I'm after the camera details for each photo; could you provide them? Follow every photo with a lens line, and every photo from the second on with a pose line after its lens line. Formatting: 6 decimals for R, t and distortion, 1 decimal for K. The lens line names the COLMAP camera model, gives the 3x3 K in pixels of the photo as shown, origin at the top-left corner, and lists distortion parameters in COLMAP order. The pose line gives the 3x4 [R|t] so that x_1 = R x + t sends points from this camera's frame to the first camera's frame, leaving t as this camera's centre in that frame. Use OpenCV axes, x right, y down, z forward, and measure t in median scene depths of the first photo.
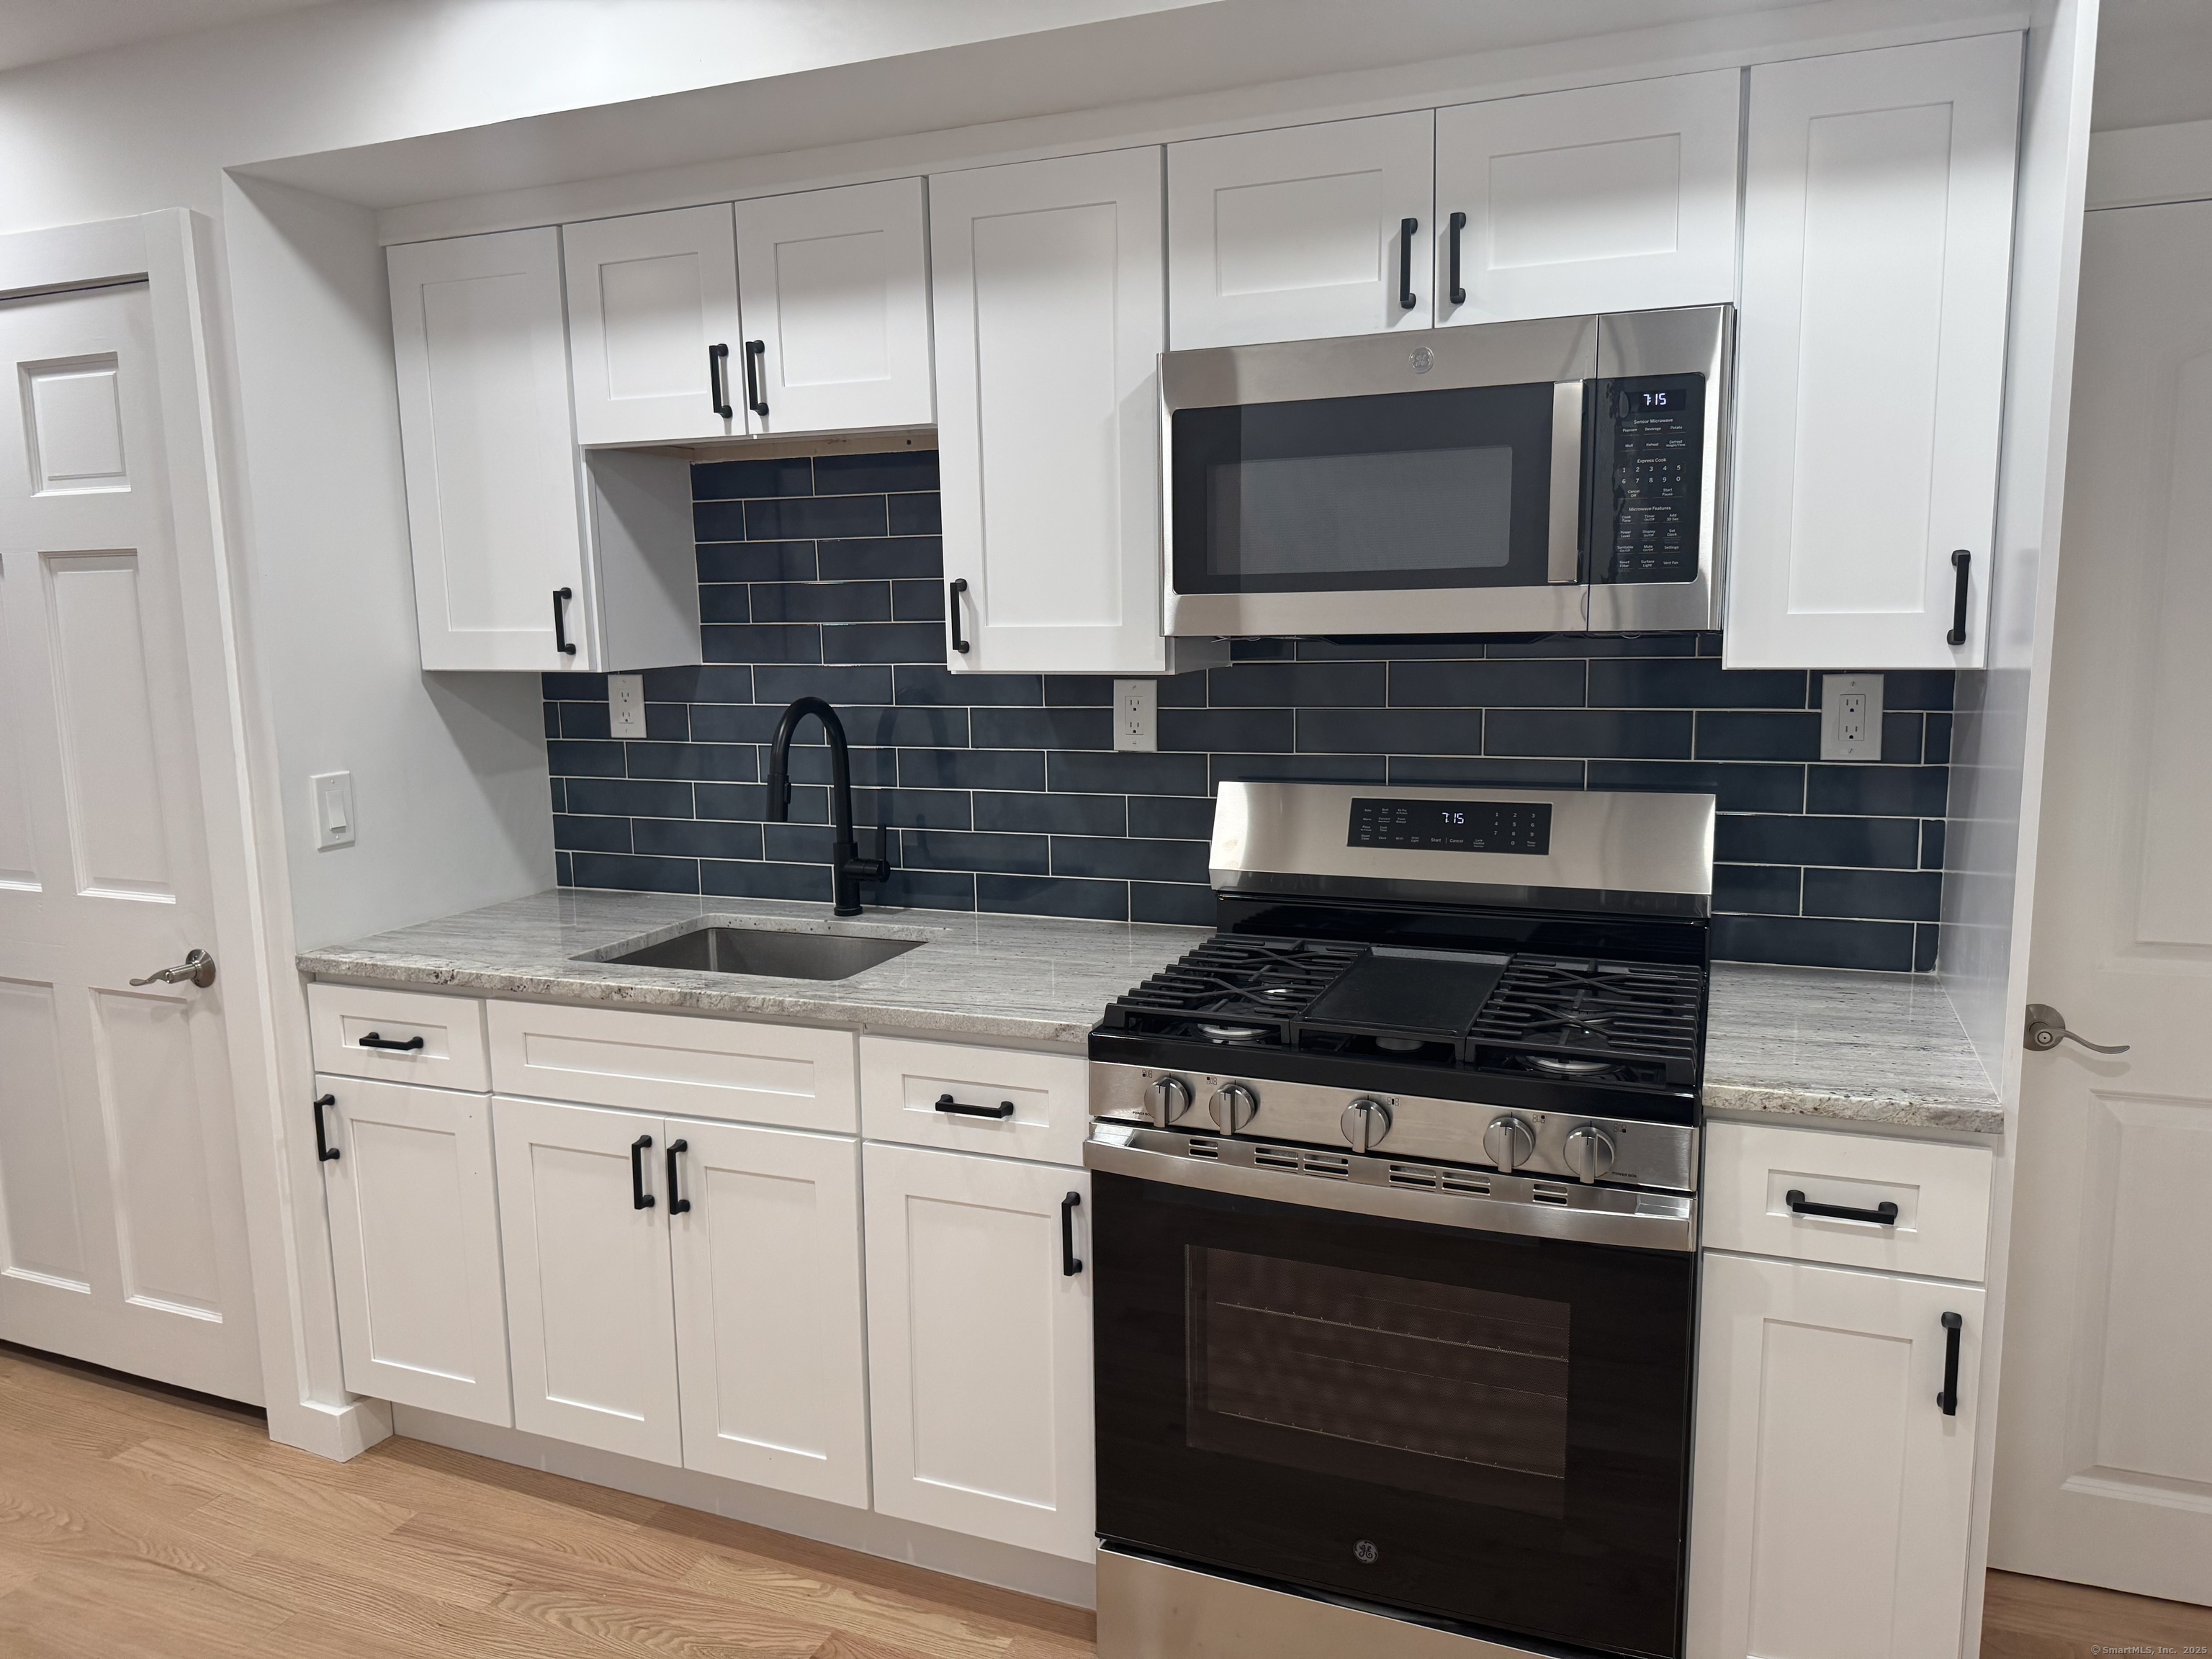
lens RADIAL K [[1575.5, 0, 1140.5], [0, 1575.5, 826.5], [0, 0, 1]] dist [0.081455, -0.105168]
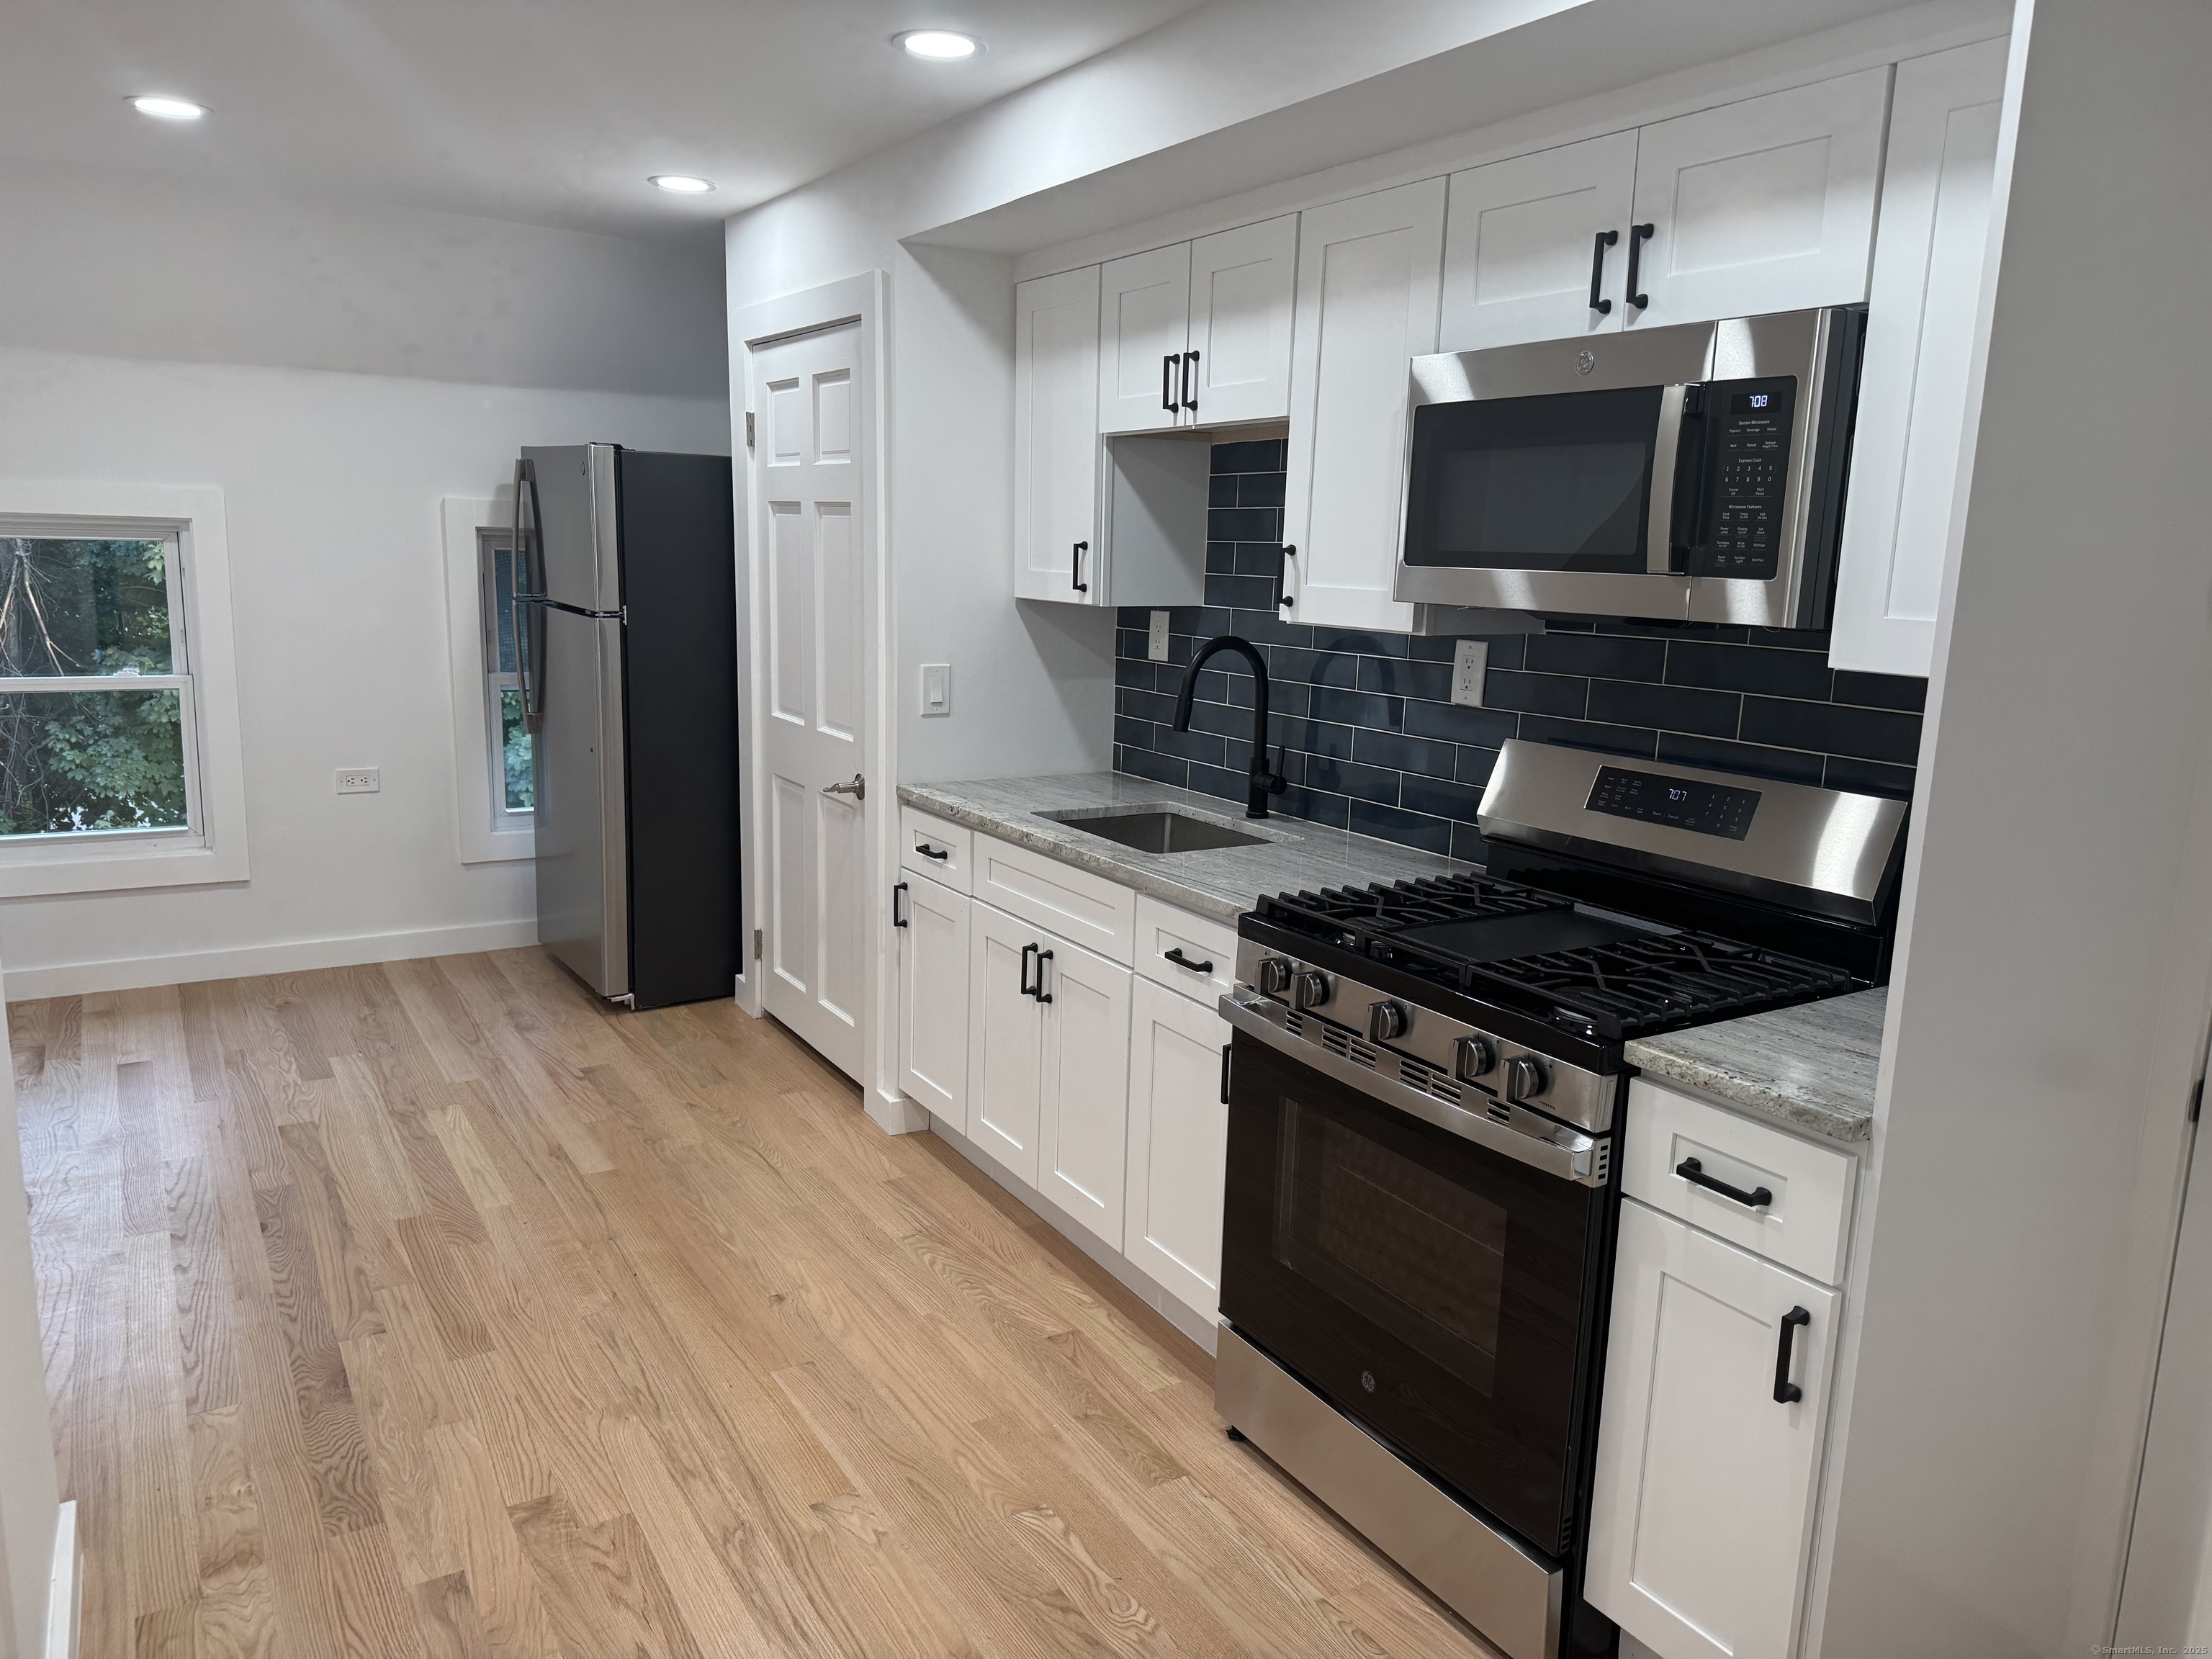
lens RADIAL K [[1575.5, 0, 1118.6], [0, 1575.5, 829.4], [0, 0, 1]] dist [0.081455, -0.105168]
pose [[0.805178, 0.148911, -0.574032, 0.491083], [-0.131234, 0.988704, 0.072404, -0.010531], [0.578330, 0.017034, 0.815625, -0.064137]]
